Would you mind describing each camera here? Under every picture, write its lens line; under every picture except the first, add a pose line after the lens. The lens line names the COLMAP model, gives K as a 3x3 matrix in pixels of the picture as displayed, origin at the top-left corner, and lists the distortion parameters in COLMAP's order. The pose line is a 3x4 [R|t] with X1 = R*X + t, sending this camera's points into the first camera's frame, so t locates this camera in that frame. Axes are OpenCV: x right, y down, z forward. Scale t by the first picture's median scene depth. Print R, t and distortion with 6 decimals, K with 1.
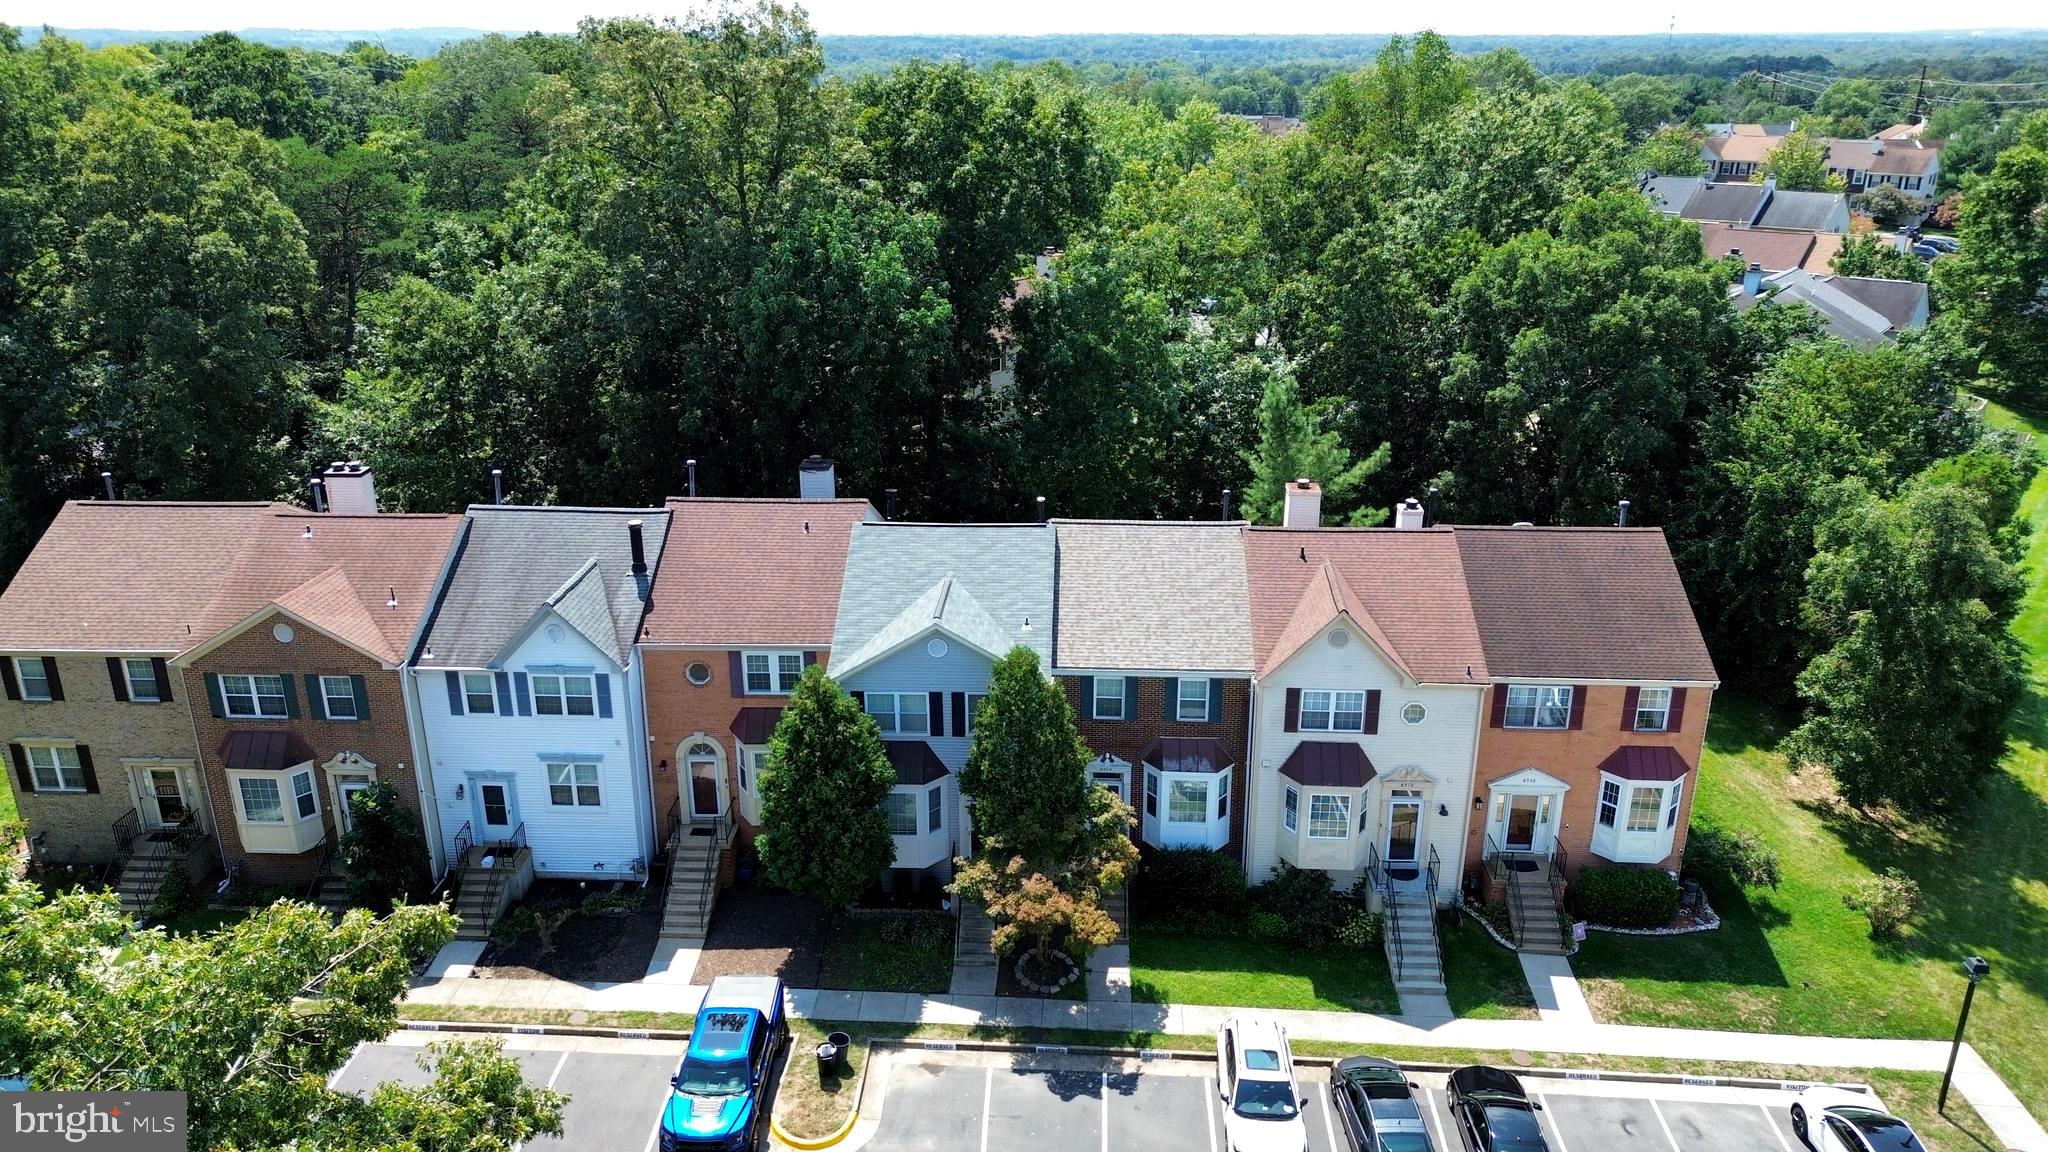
lens RADIAL K [[1458.7, 0, 1027.3], [0, 1458.7, 573.4], [0, 0, 1]] dist [0.072837, -0.065923]
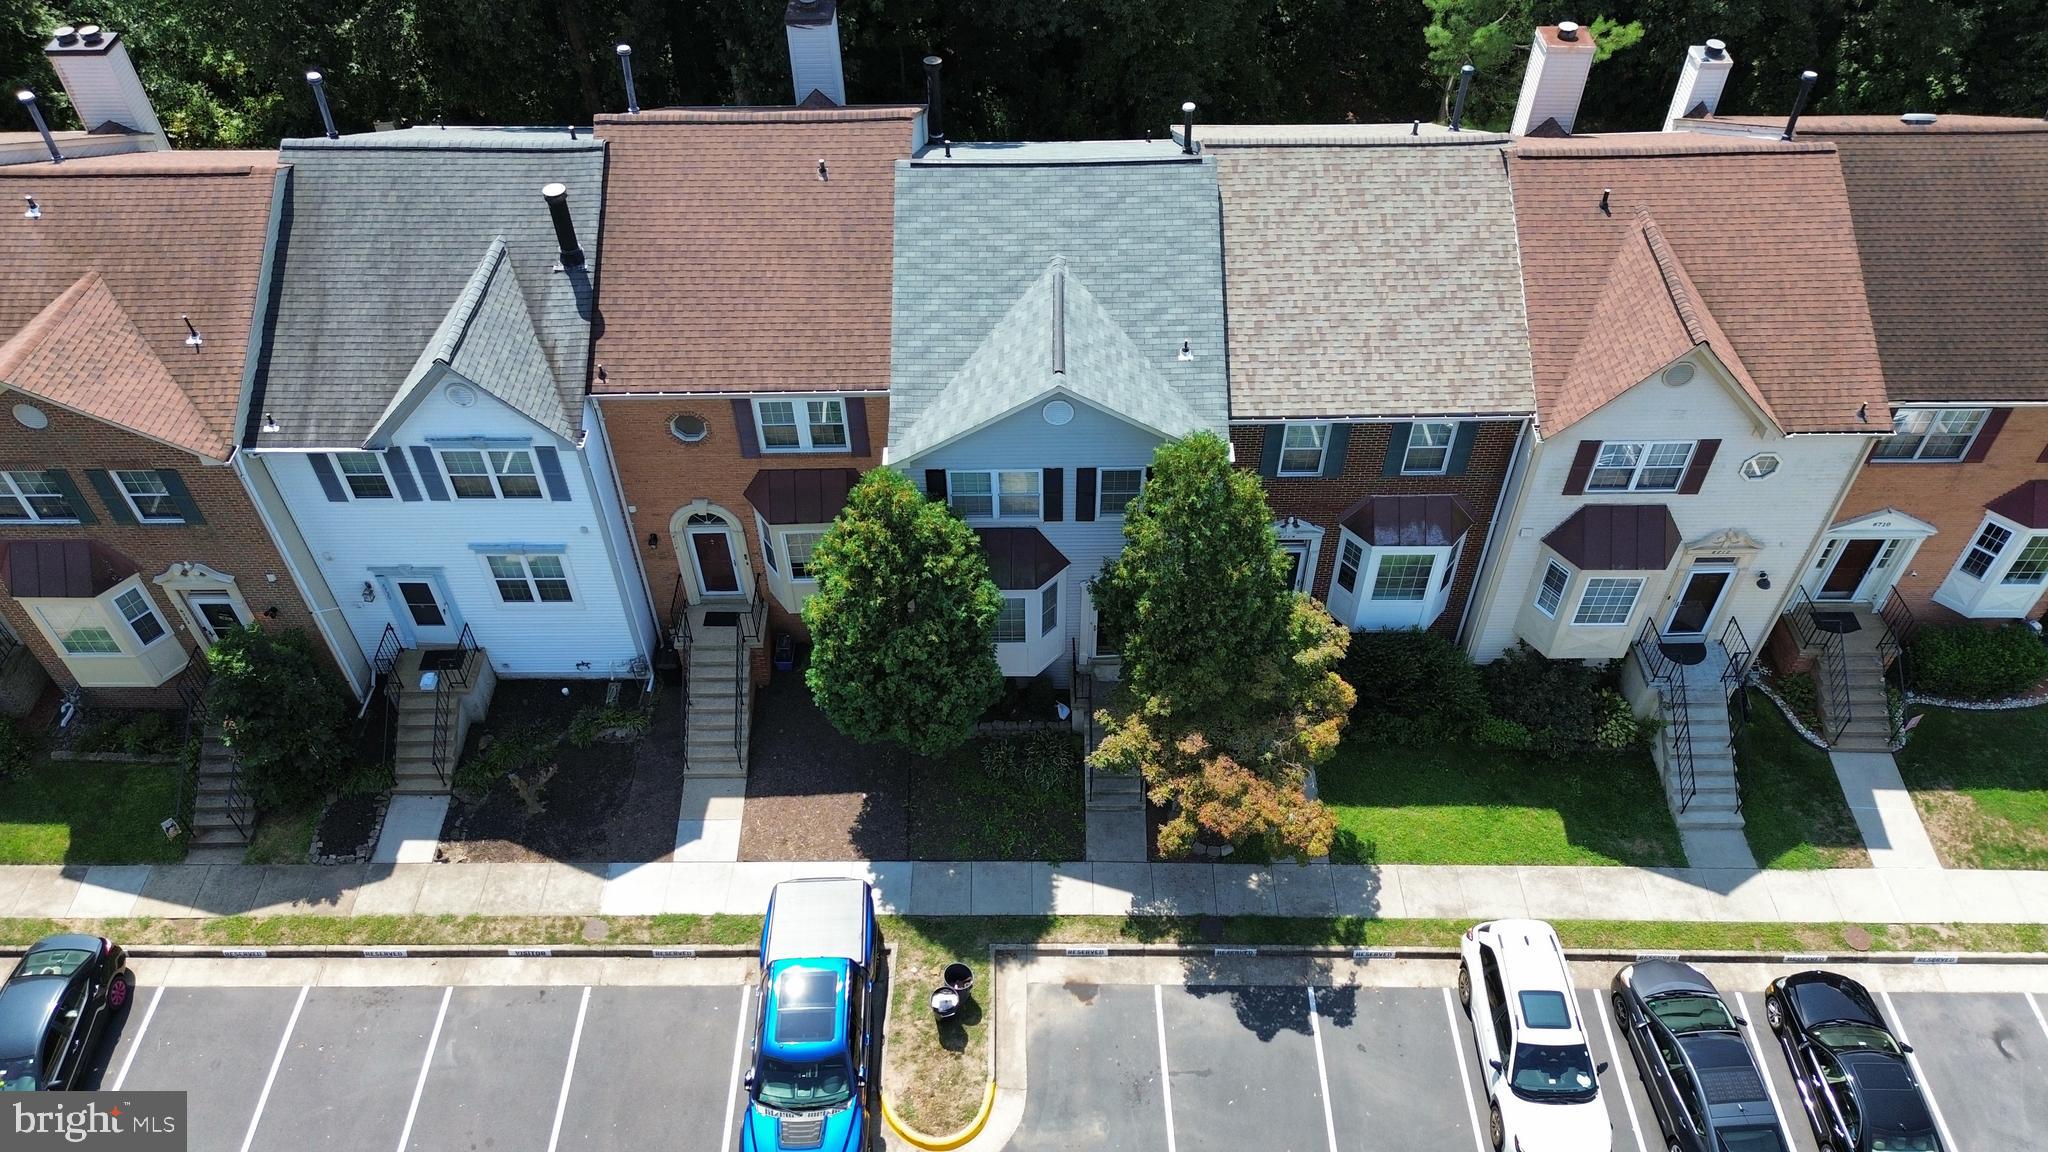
lens RADIAL K [[1458.7, 0, 1019.4], [0, 1458.7, 587.2], [0, 0, 1]] dist [0.072837, -0.065923]
pose [[0.999088, -0.036358, 0.022391, -0.093874], [0.023084, 0.901048, 0.433105, -0.155756], [-0.035922, -0.432193, 0.901065, 0.369651]]
